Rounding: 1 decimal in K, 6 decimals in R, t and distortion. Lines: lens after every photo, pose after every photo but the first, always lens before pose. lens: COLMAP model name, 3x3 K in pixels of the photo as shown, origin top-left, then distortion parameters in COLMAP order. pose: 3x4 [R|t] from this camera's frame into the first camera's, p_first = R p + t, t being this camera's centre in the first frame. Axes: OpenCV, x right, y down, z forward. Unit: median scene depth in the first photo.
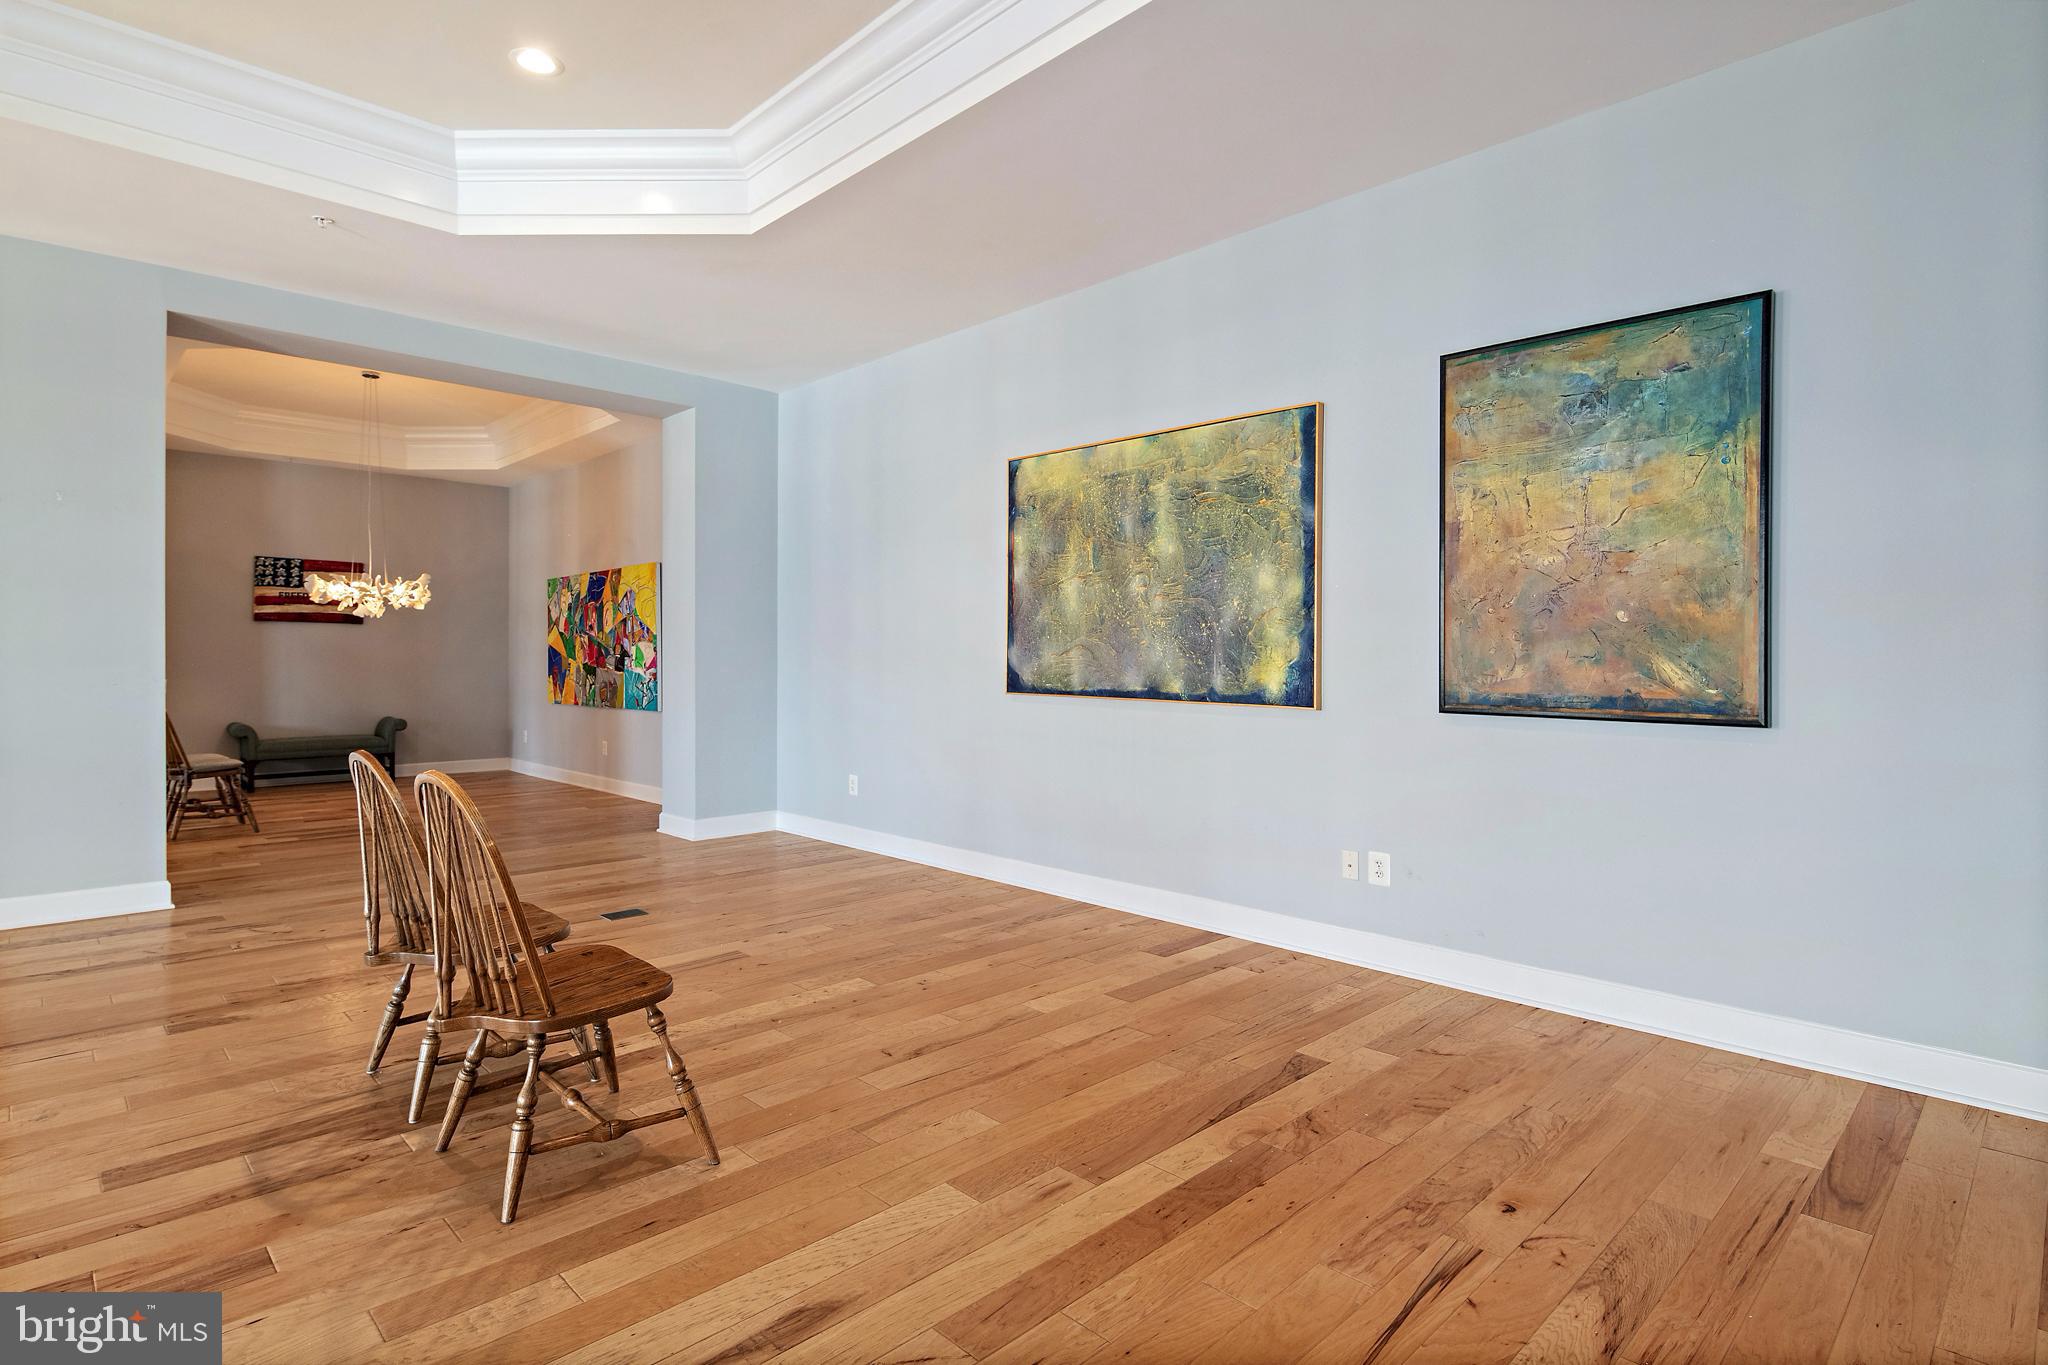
lens RADIAL K [[1044.3, 0, 1032.9], [0, 1044.3, 657.6], [0, 0, 1]] dist [0.006134, -0.006692]
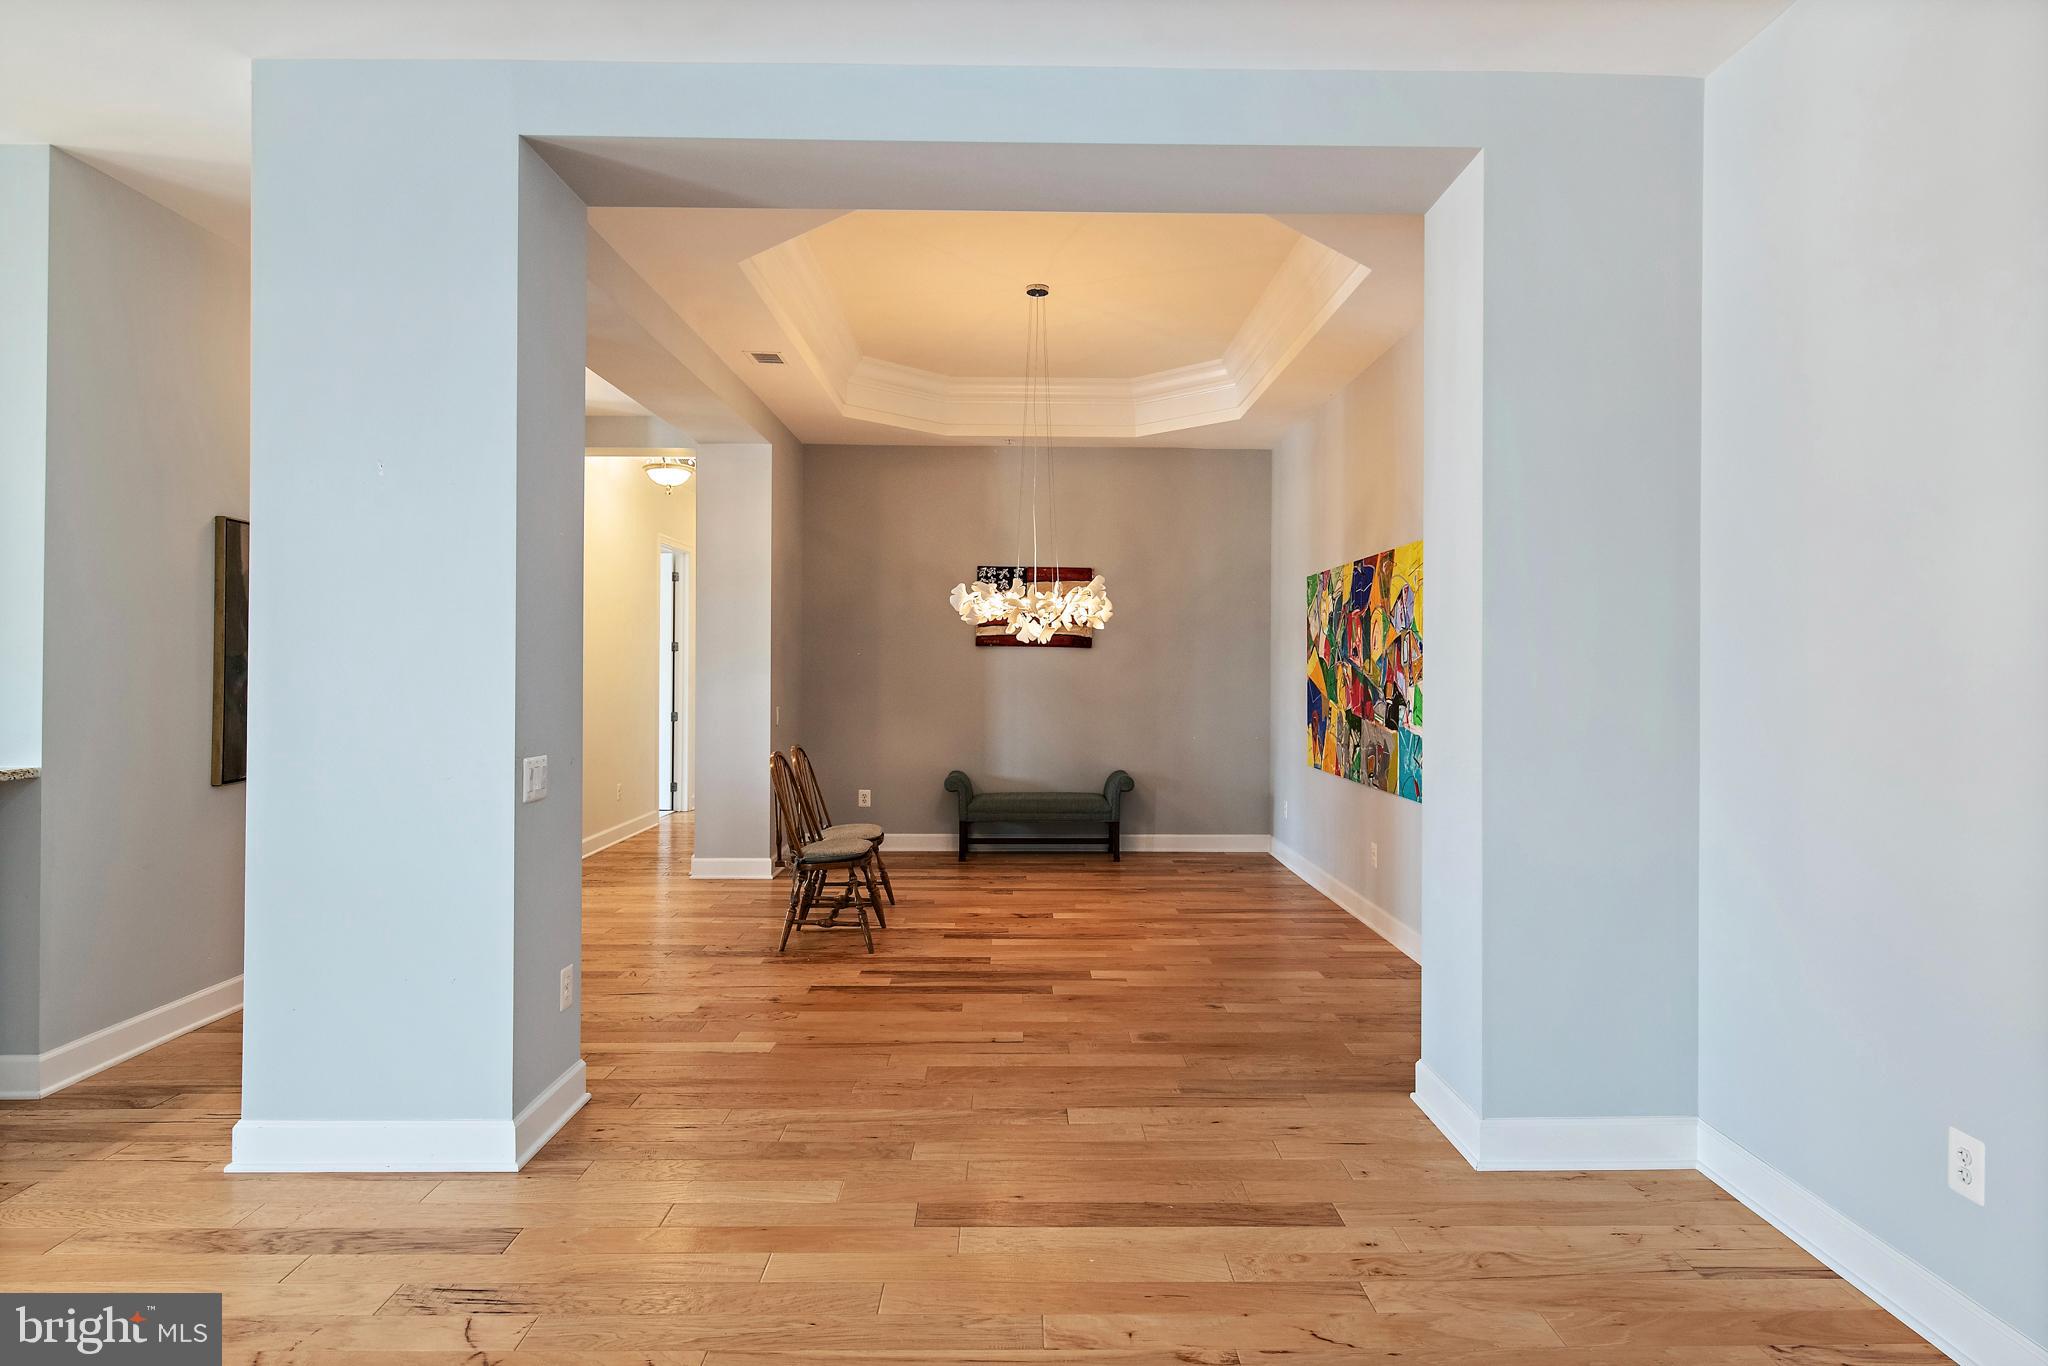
lens RADIAL K [[1168.3, 0, 1025.1], [0, 1168.3, 656.2], [0, 0, 1]] dist [0.003944, -0.003544]
pose [[0.721164, -0.004000, -0.692752, -0.159710], [-0.002724, 0.999959, -0.008610, -0.034703], [0.692759, 0.008097, 0.721124, 0.662117]]
